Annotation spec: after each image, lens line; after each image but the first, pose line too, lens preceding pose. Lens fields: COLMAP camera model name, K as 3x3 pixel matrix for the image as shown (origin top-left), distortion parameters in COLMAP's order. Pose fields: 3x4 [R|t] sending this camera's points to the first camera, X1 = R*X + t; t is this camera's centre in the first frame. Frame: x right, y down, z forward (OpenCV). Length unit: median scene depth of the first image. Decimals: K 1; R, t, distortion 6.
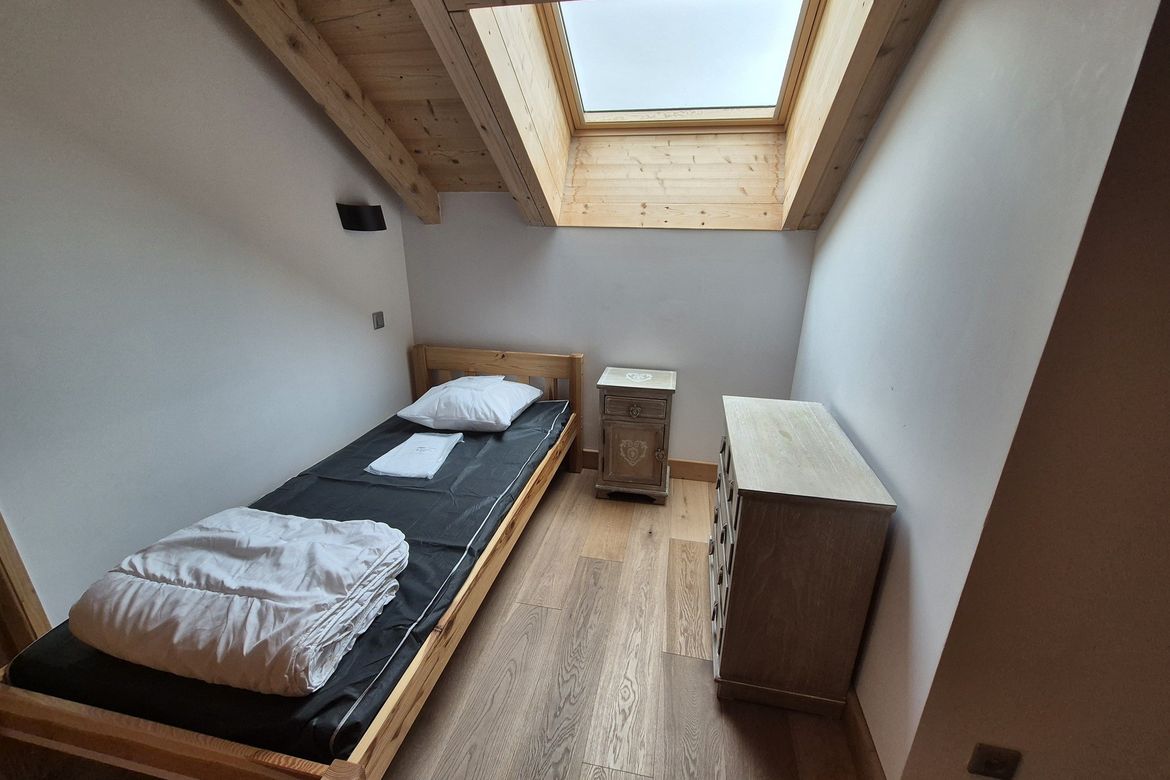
lens RADIAL K [[484.4, 0, 589.4], [0, 484.4, 391.3], [0, 0, 1]] dist [-0.001625, -0.000240]
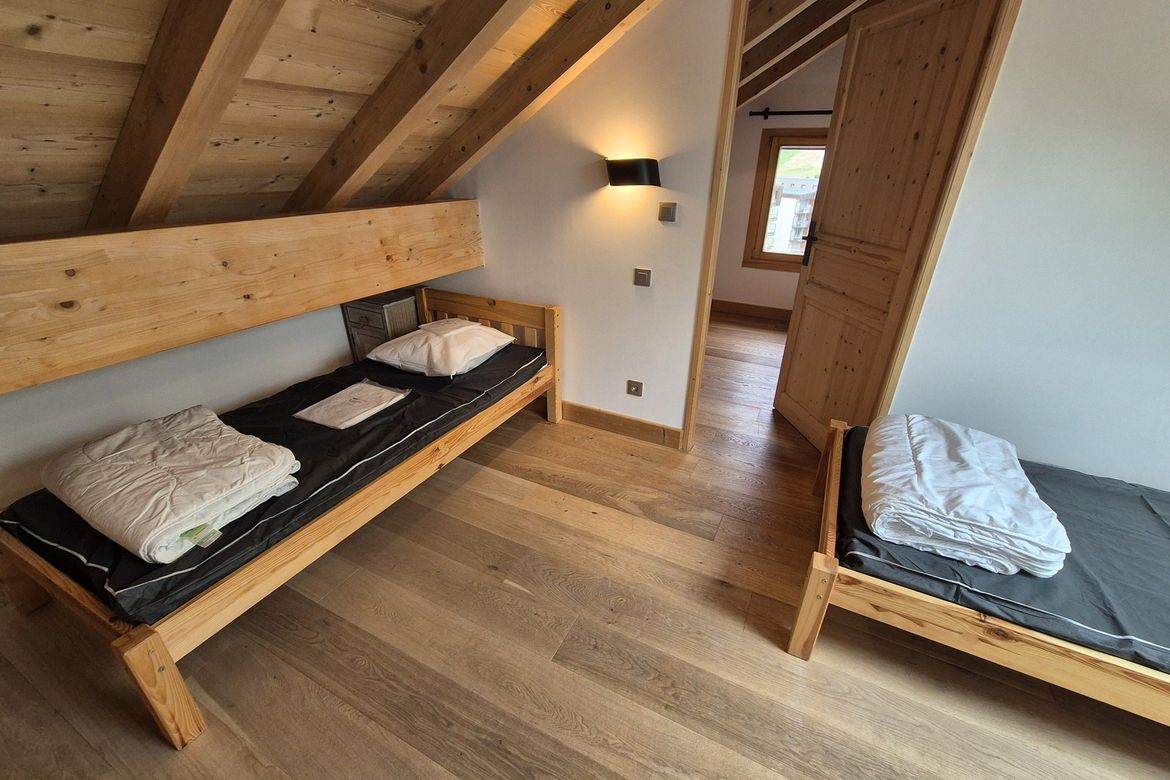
lens RADIAL K [[484.4, 0, 588.1], [0, 484.4, 389.7], [0, 0, 1]] dist [-0.001625, -0.000240]
pose [[-0.269127, 0.394926, -0.878410, 0.625747], [-0.339386, 0.814668, 0.470249, -0.080794], [0.901325, 0.424677, -0.085217, 0.175814]]
